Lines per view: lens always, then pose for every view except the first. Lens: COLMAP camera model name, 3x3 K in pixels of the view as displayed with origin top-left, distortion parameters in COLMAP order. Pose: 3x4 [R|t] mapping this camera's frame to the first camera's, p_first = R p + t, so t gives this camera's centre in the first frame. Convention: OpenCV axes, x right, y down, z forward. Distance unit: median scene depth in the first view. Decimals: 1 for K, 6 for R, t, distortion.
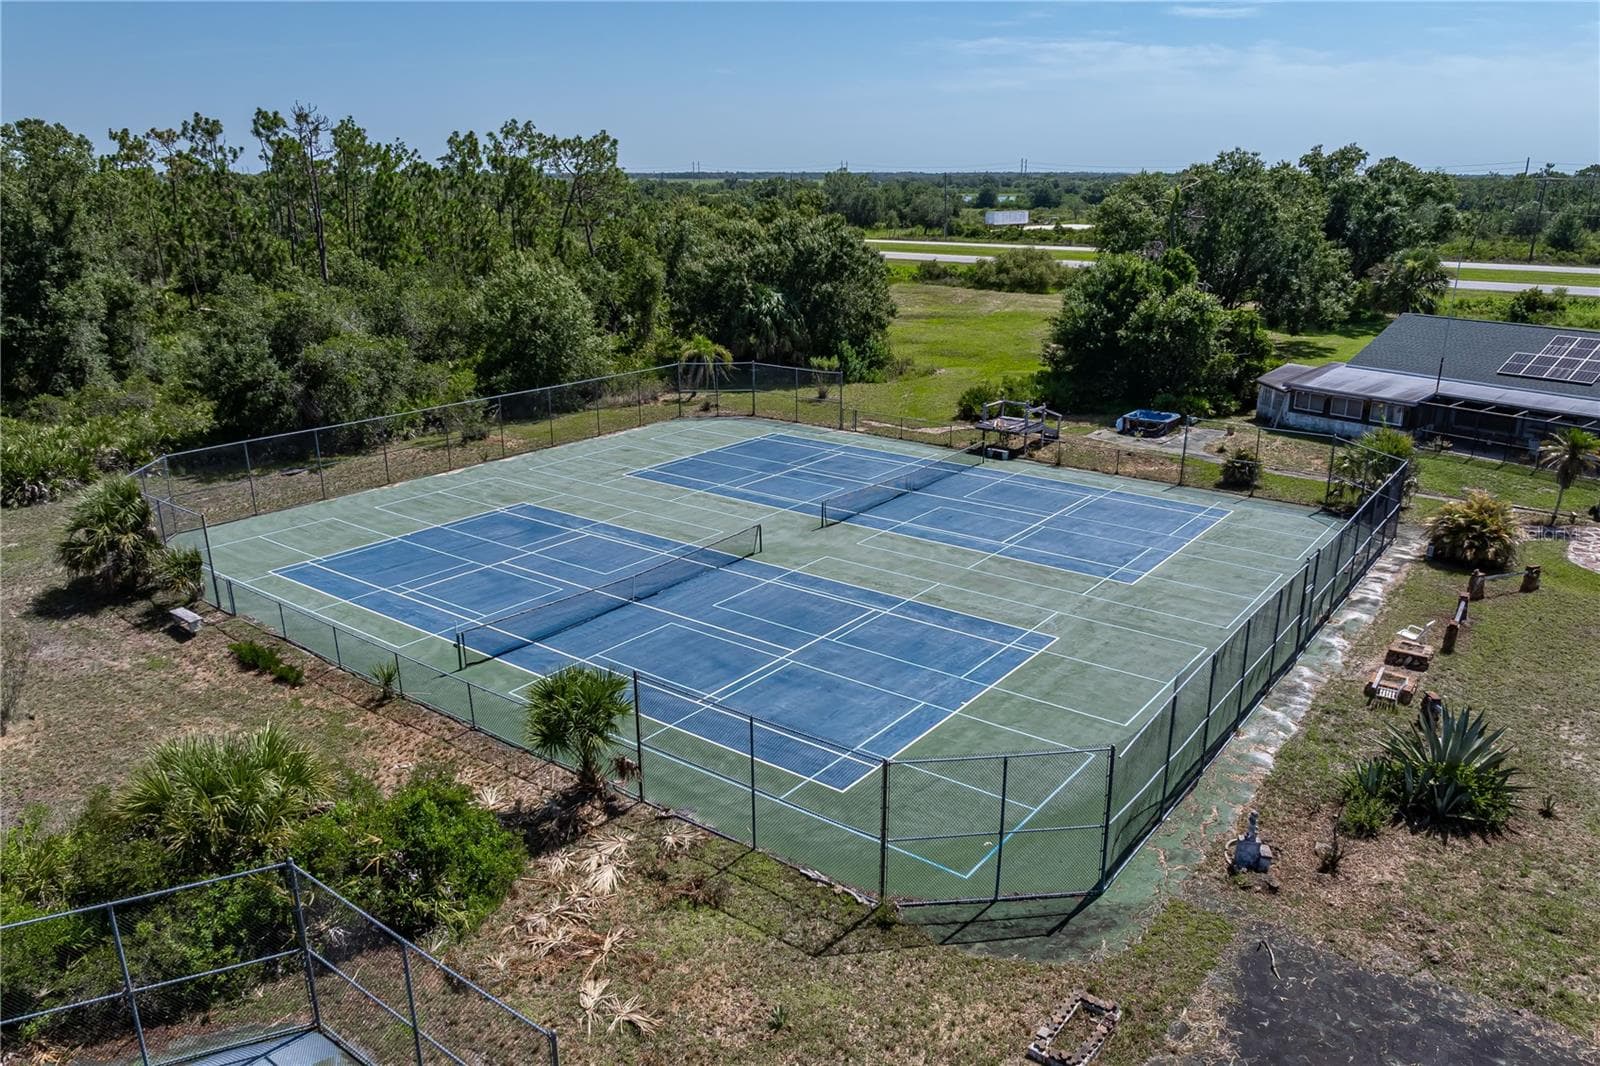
lens RADIAL K [[1121.2, 0, 805.4], [0, 1121.2, 533.5], [0, 0, 1]] dist [-0.027484, 0.008982]
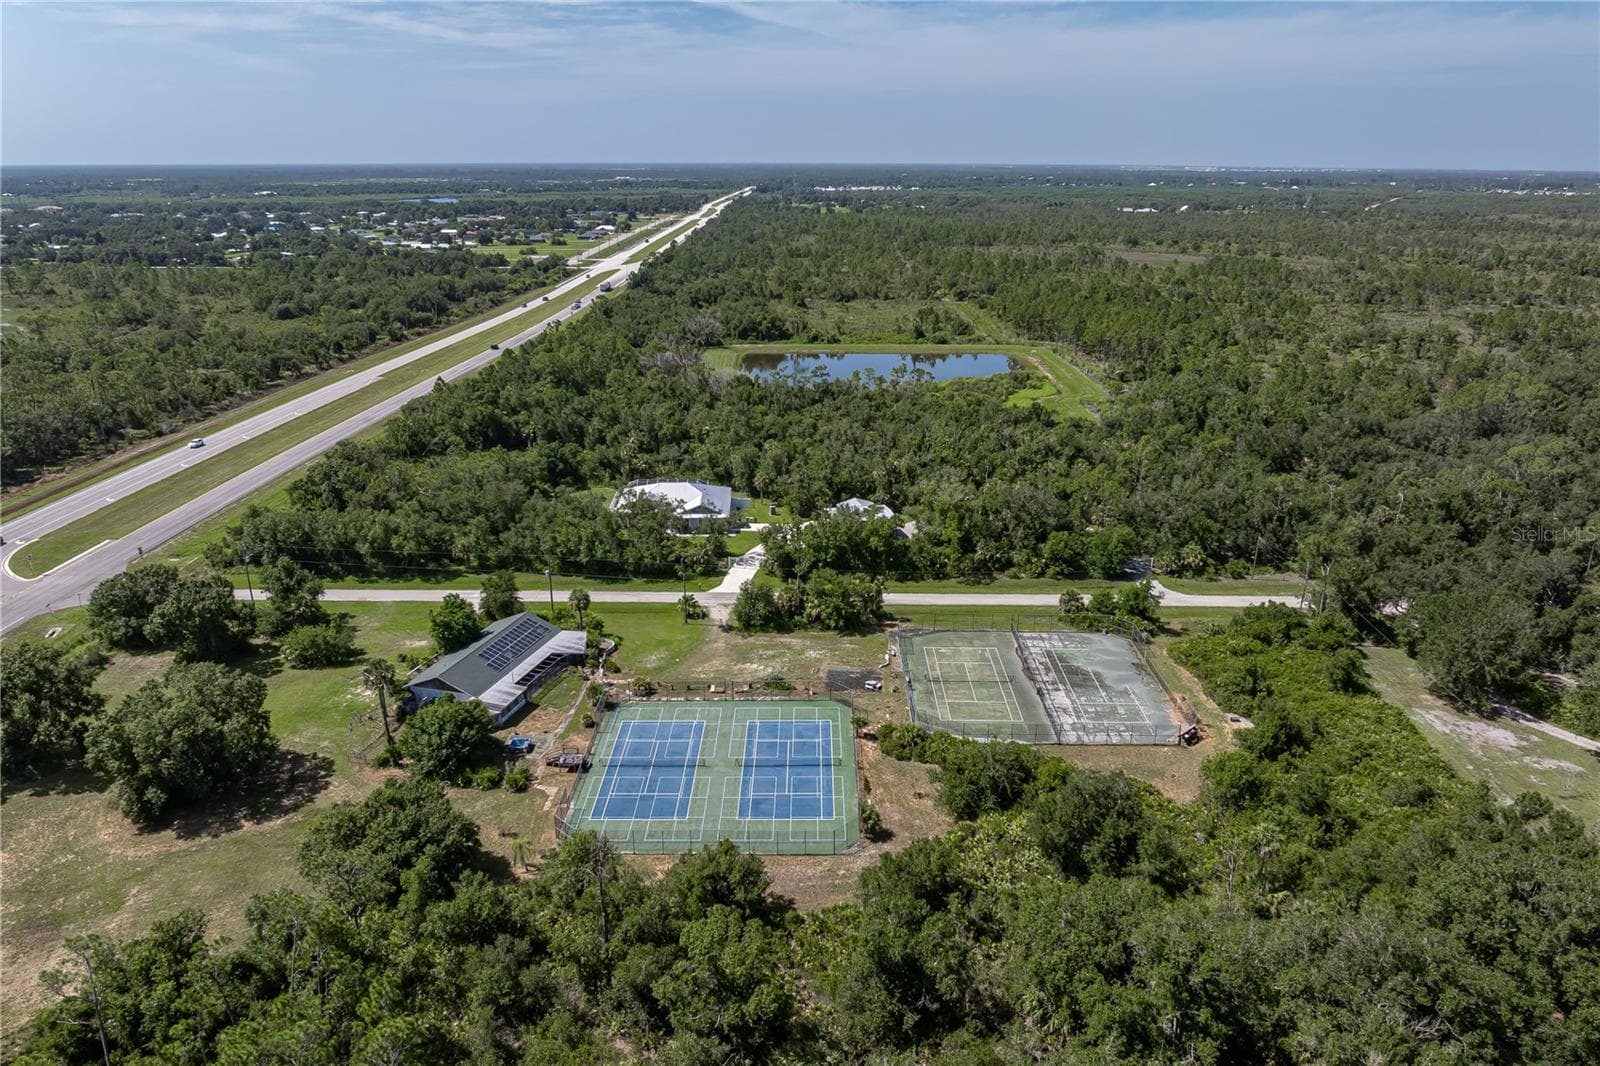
lens RADIAL K [[1122.2, 0, 803.2], [0, 1122.2, 569.7], [0, 0, 1]] dist [-0.022120, -0.002248]
pose [[-0.594811, -0.275016, 0.755359, -2.052364], [0.245223, 0.832792, 0.496310, -1.693855], [-0.765550, 0.480441, -0.427913, 1.603756]]
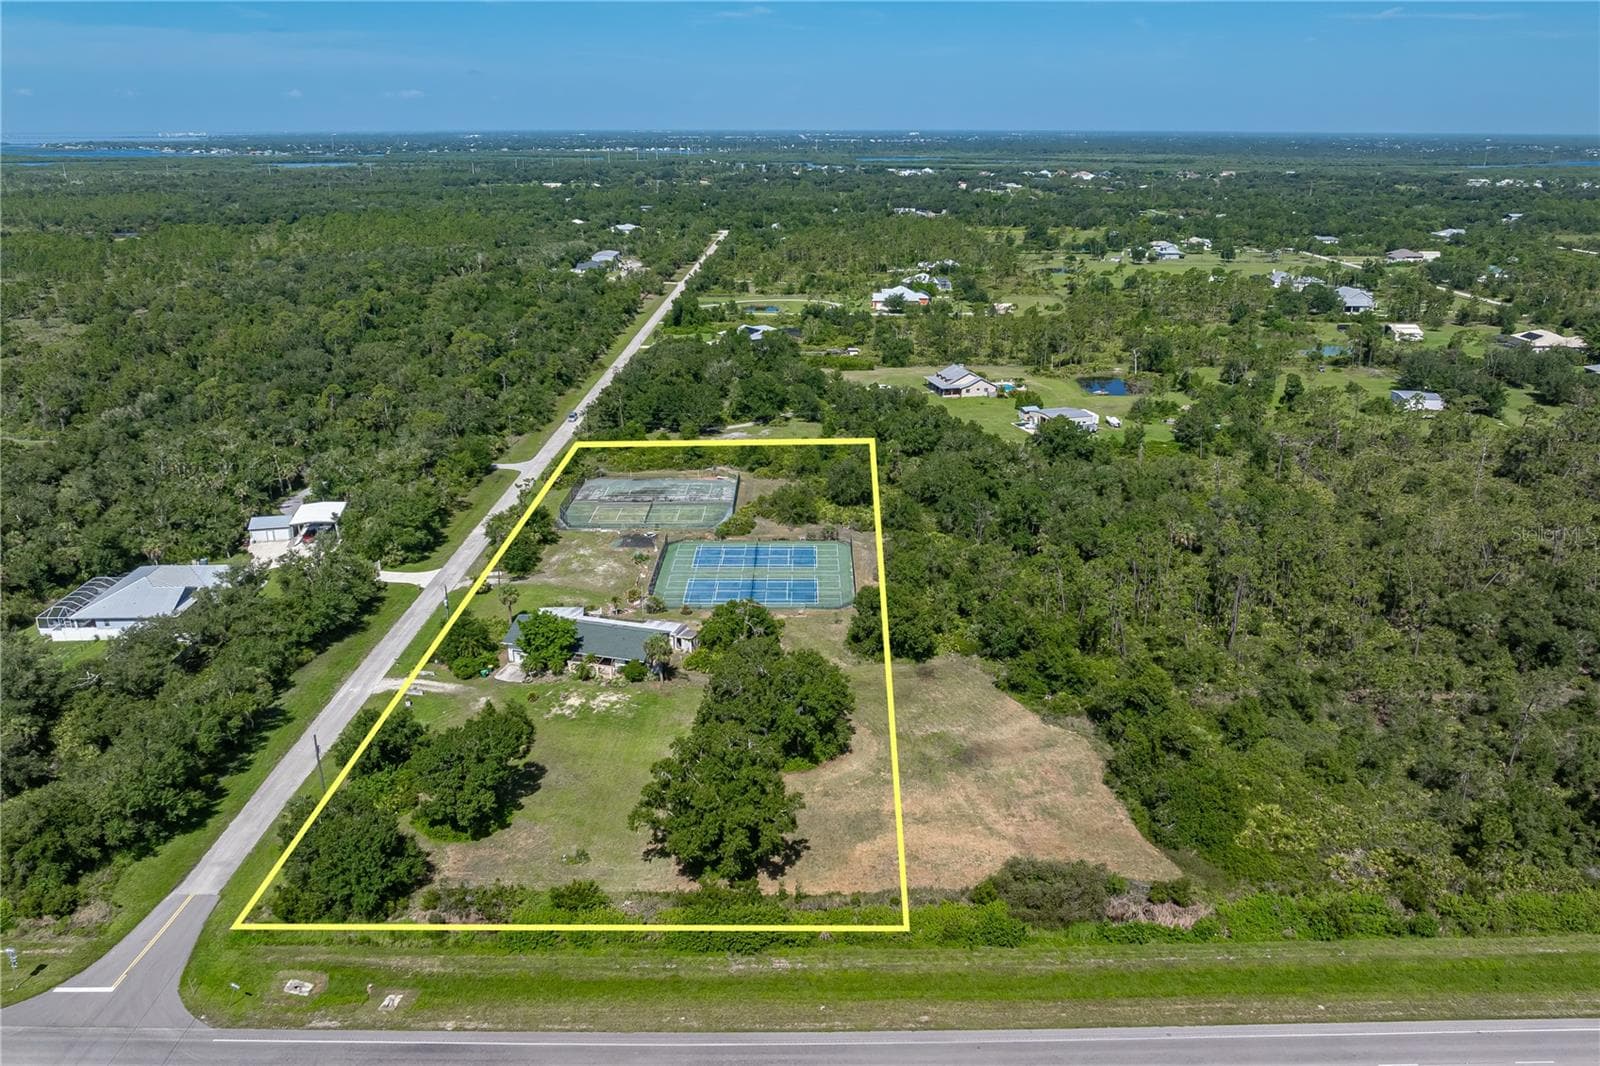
lens RADIAL K [[1122.2, 0, 803.2], [0, 1122.2, 569.7], [0, 0, 1]] dist [-0.022120, -0.002248]
pose [[-0.800149, 0.224123, -0.556355, 2.150931], [-0.184269, 0.790854, 0.583605, -2.465577], [0.570795, 0.569490, -0.591502, 3.376720]]
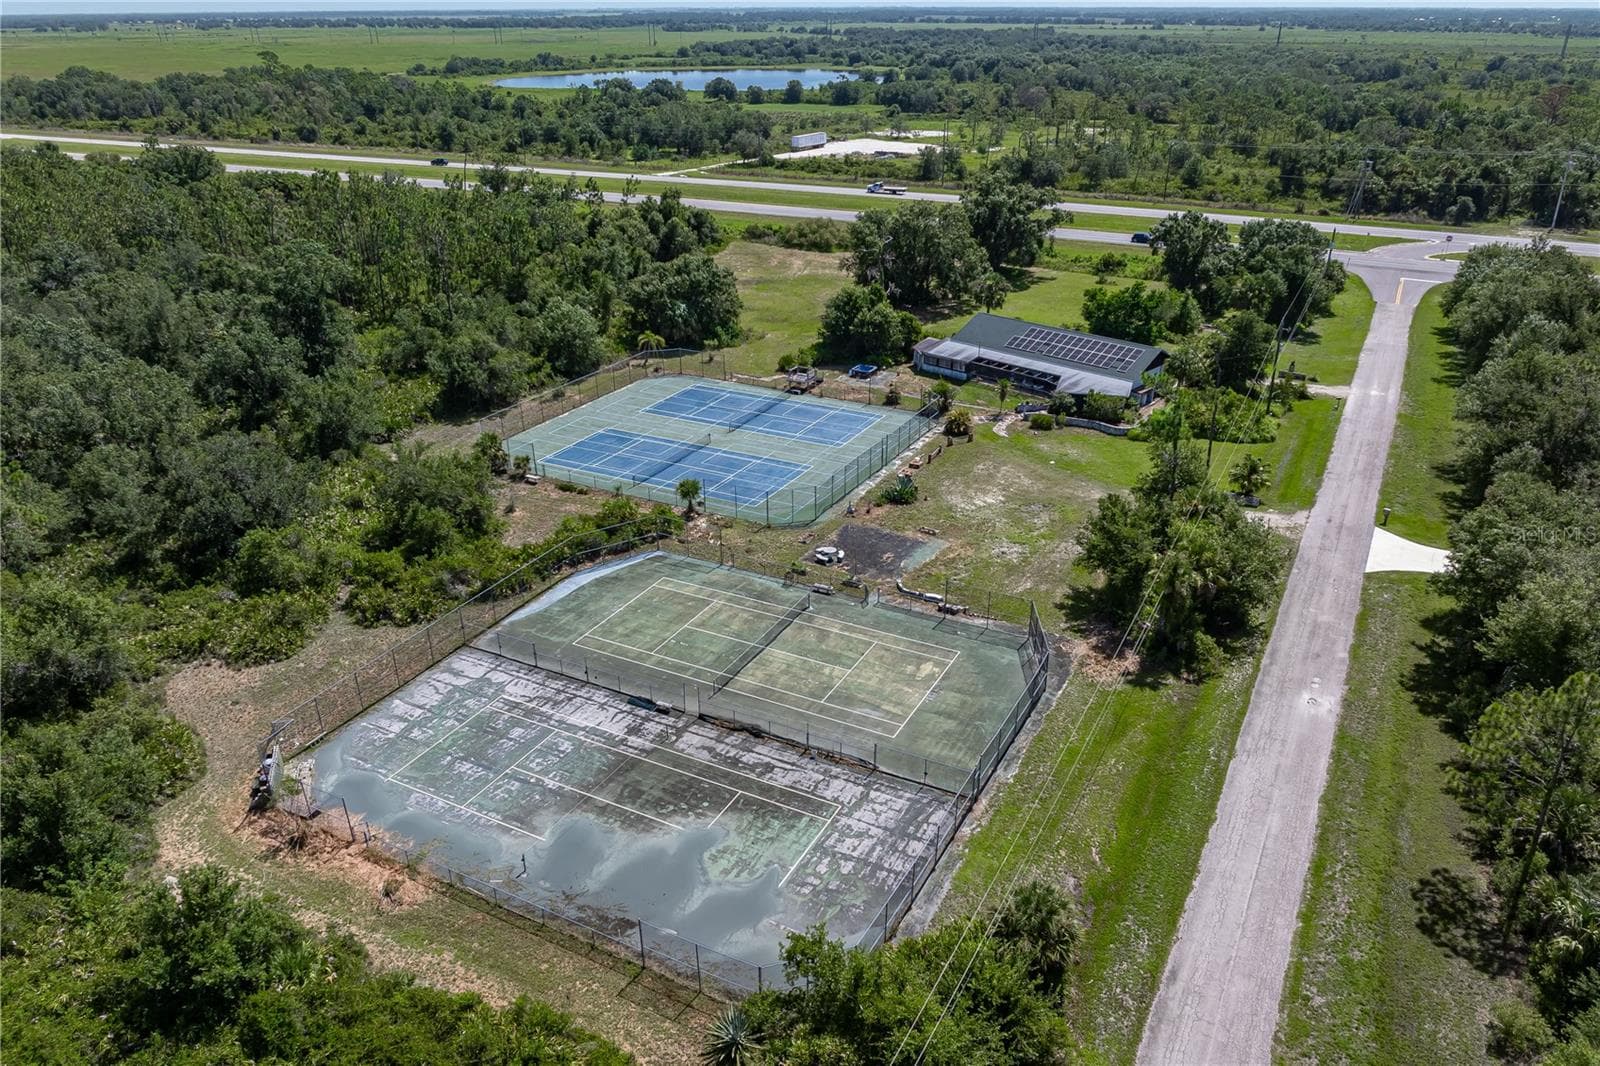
lens RADIAL K [[1122.2, 0, 803.2], [0, 1122.2, 569.7], [0, 0, 1]] dist [-0.022120, -0.002248]
pose [[0.987140, -0.075321, 0.140998, -0.180291], [0.052386, 0.985754, 0.159830, -0.084147], [-0.151028, -0.150388, 0.977023, -1.415597]]
